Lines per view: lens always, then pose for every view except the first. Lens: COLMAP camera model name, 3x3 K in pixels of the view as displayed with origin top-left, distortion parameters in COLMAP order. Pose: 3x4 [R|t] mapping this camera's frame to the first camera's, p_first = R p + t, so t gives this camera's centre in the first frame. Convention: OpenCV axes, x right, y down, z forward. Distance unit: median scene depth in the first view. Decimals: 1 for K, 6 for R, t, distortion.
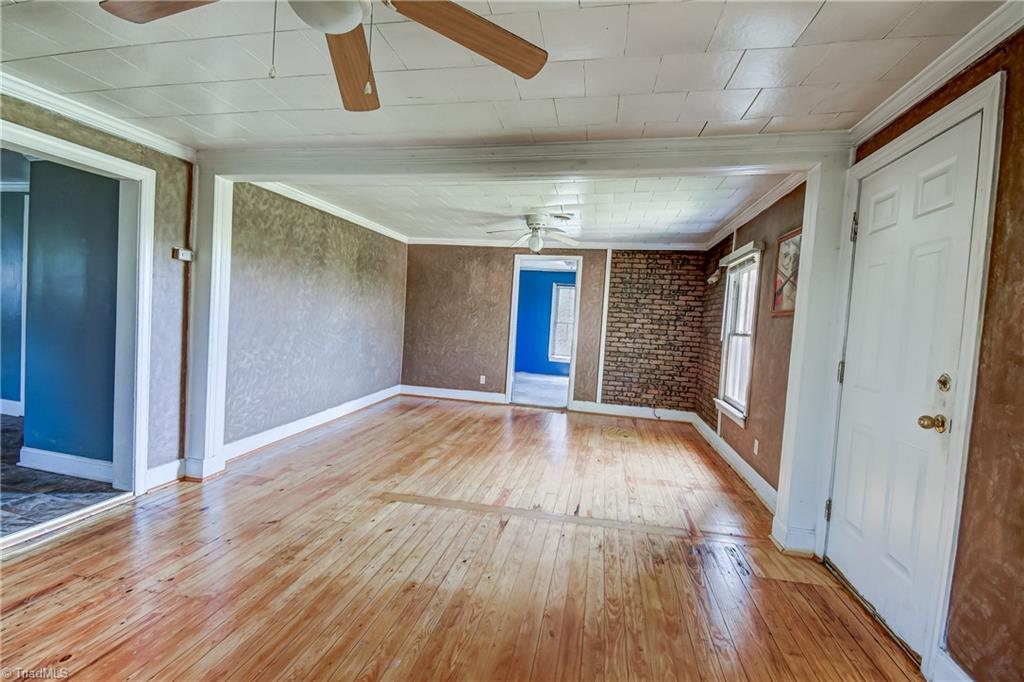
lens RADIAL K [[449.0, 0, 513.4], [0, 449.0, 339.6], [0, 0, 1]] dist [0.027498, -0.021019]
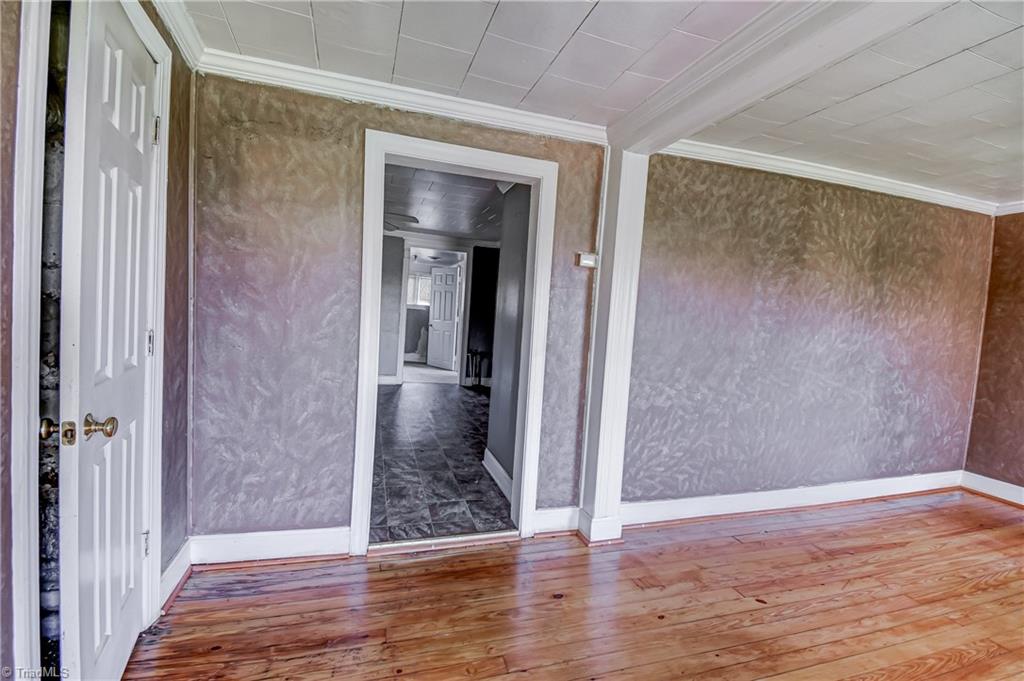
lens RADIAL K [[449.0, 0, 514.8], [0, 449.0, 337.7], [0, 0, 1]] dist [0.027498, -0.021019]
pose [[0.484289, 0.023672, -0.874588, -0.062522], [-0.077647, 0.996852, -0.016015, -0.019558], [0.871456, 0.075665, 0.484603, 0.407514]]
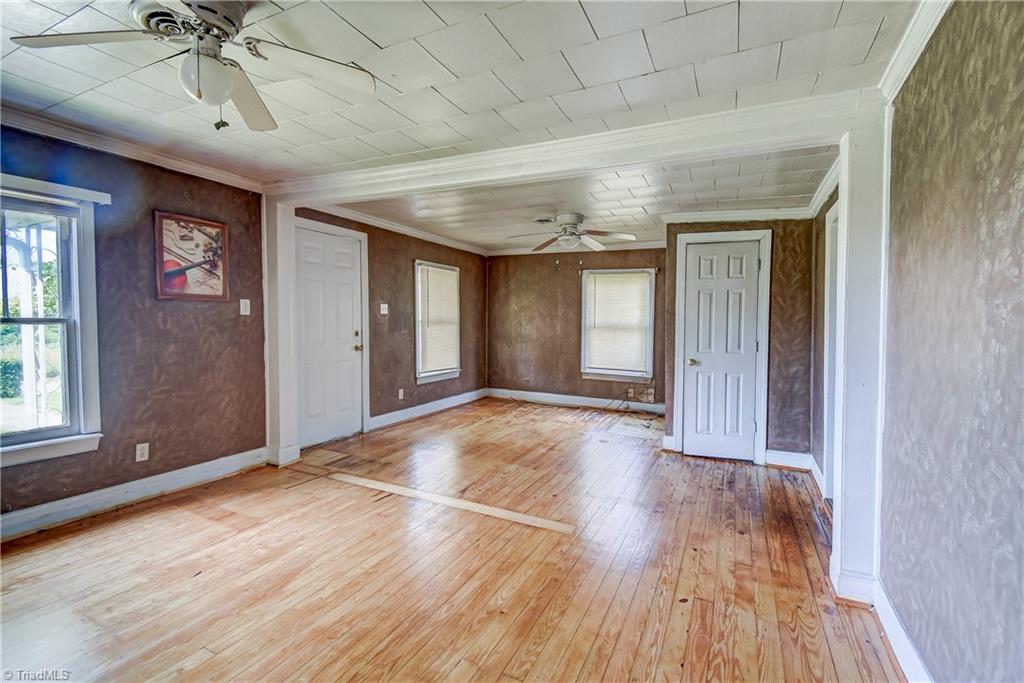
lens RADIAL K [[449.0, 0, 520.8], [0, 449.0, 340.5], [0, 0, 1]] dist [0.027498, -0.021019]
pose [[-0.968790, -0.079753, 0.234704, -0.301747], [-0.057275, 0.993227, 0.101088, -0.085344], [-0.241177, 0.084491, -0.966796, 1.493503]]
